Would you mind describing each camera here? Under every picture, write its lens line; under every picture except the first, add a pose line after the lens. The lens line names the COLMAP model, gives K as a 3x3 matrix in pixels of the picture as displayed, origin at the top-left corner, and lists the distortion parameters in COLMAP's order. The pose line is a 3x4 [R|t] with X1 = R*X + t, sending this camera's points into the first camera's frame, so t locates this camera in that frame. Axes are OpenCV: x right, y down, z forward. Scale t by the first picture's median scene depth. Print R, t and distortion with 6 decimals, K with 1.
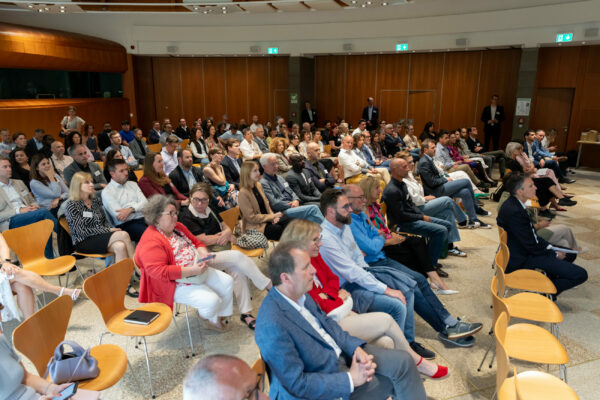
lens RADIAL K [[420.4, 0, 300.3], [0, 420.4, 197.9], [0, 0, 1]] dist [-0.035613, 0.010232]
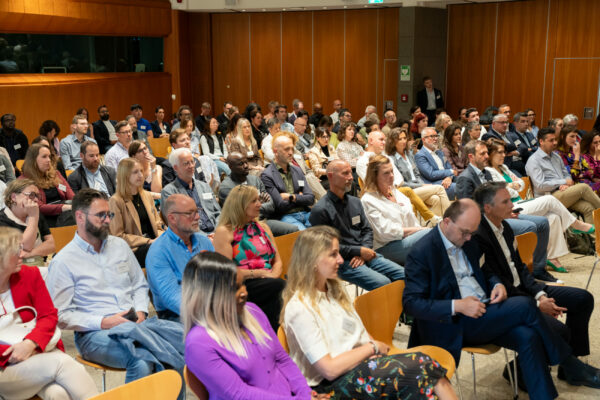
lens RADIAL K [[689.2, 0, 300.3], [0, 689.2, 200.2], [0, 0, 1]] dist [-0.030336, 0.000000]
pose [[0.944686, 0.056728, -0.323032, 0.178822], [-0.073592, 0.996477, -0.040223, 0.004169], [0.319612, 0.061771, 0.945533, -0.005994]]
